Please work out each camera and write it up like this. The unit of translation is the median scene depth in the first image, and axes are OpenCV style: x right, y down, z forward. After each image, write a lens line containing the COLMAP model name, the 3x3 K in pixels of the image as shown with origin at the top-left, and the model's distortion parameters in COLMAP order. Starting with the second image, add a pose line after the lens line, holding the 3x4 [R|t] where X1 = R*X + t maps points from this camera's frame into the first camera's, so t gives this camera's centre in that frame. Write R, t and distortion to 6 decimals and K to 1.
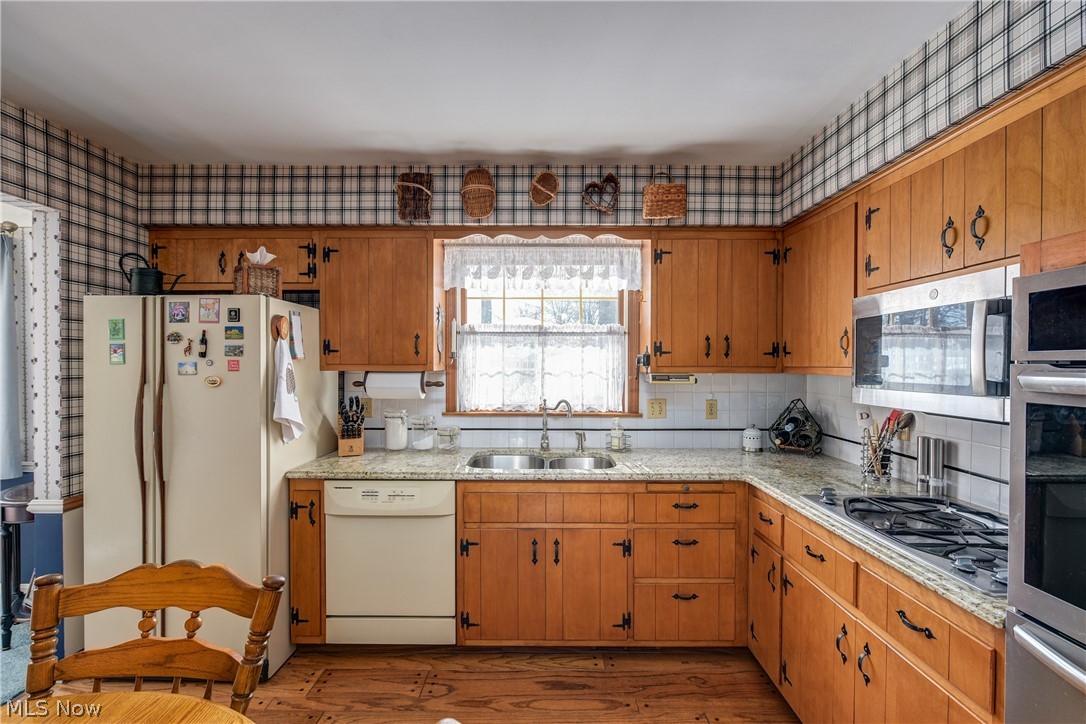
lens RADIAL K [[466.4, 0, 539.6], [0, 466.4, 366.1], [0, 0, 1]] dist [-0.001004, -0.001059]
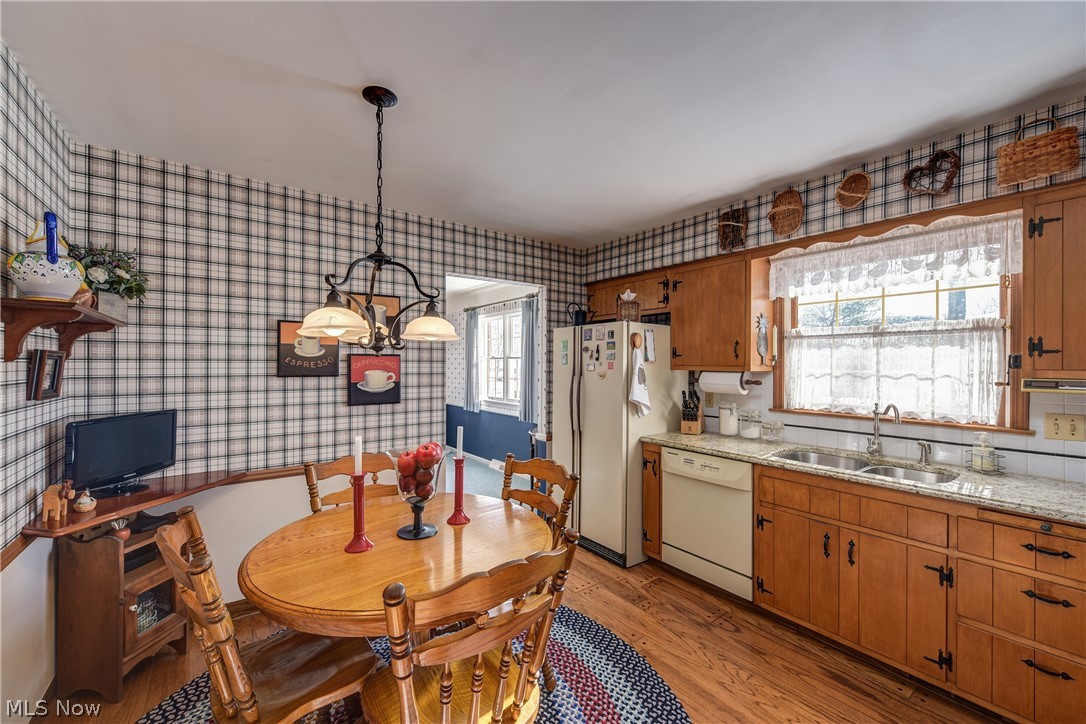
lens RADIAL K [[431.3, 0, 545.0], [0, 431.3, 364.7], [0, 0, 1]] dist [-0.003610, 0.000189]
pose [[0.606895, 0.002312, -0.794778, 0.365961], [-0.010028, 0.999938, -0.004749, 0.004681], [0.794718, 0.010852, 0.606881, -0.088085]]
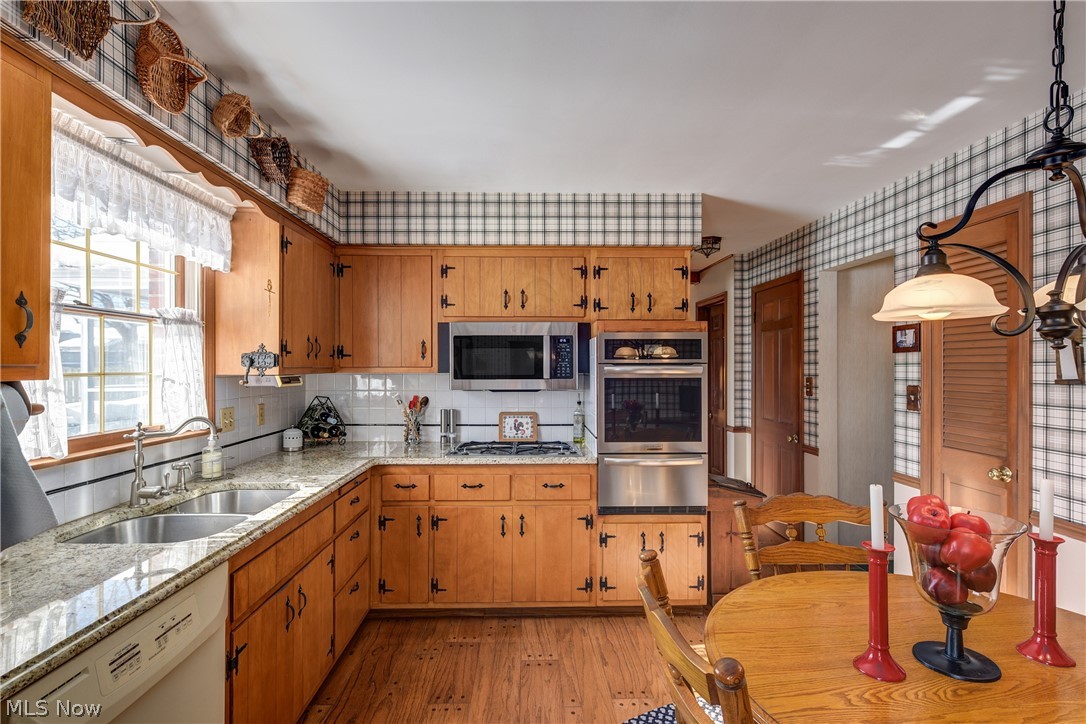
lens RADIAL K [[517.5, 0, 541.8], [0, 517.5, 366.3], [0, 0, 1]] dist [0.003098, -0.002284]
pose [[-0.035504, 0.000112, 0.999370, -0.845581], [0.007649, 0.999971, 0.000160, 0.002307], [-0.999340, 0.007650, -0.035503, 0.610953]]
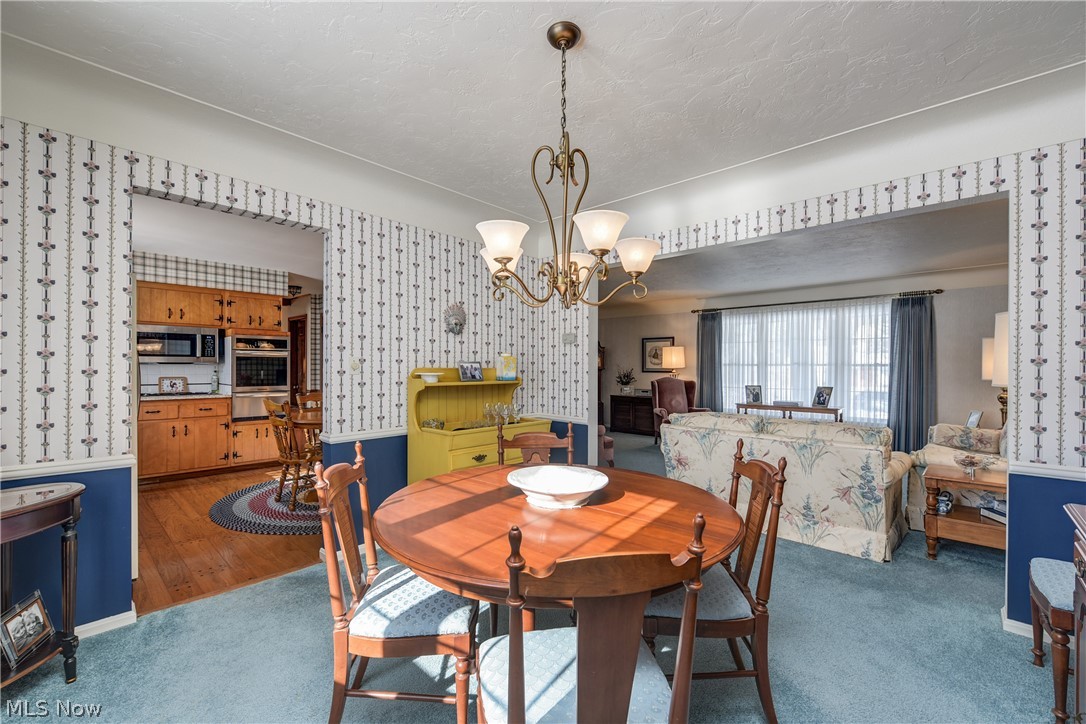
lens RADIAL K [[446.3, 0, 540.2], [0, 446.3, 366.6], [0, 0, 1]] dist [-0.000536, -0.000778]
pose [[-0.736733, -0.000721, 0.676184, -2.298651], [0.002225, 0.999991, 0.003491, 0.081308], [-0.676180, 0.004076, -0.736725, 1.048687]]
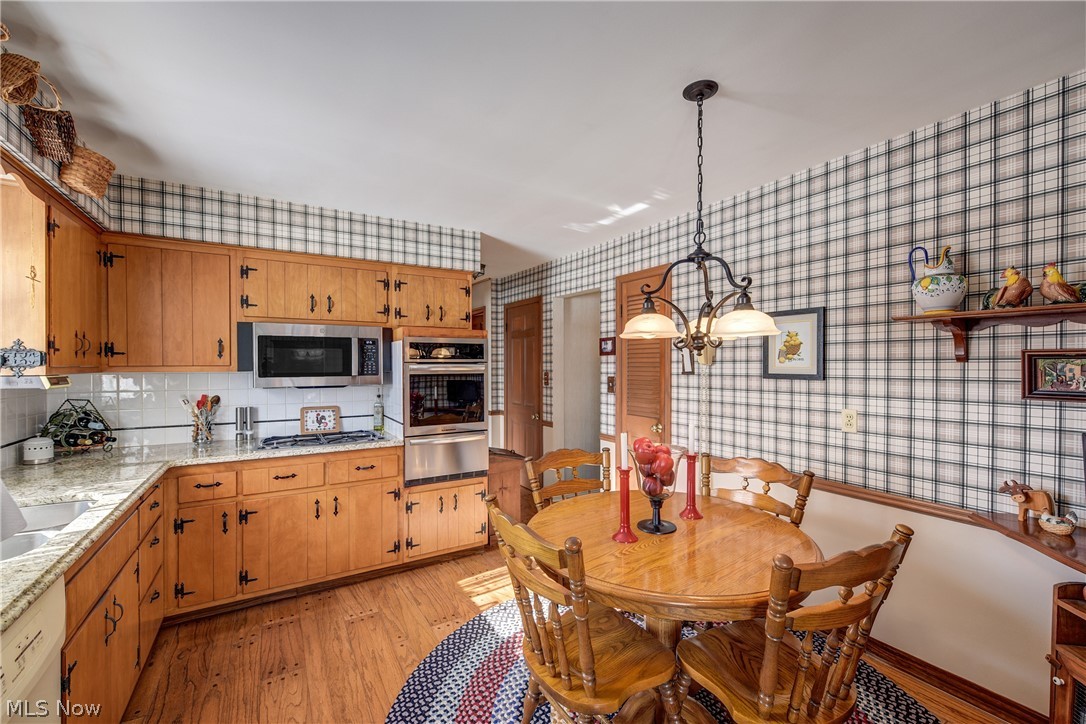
lens RADIAL K [[446.3, 0, 541.2], [0, 446.3, 367.7], [0, 0, 1]] dist [-0.000536, -0.000778]
pose [[-0.524469, -0.005626, 0.851411, -0.919469], [0.008159, 0.999899, 0.011633, 0.000266], [-0.851391, 0.013048, -0.524370, 0.777012]]
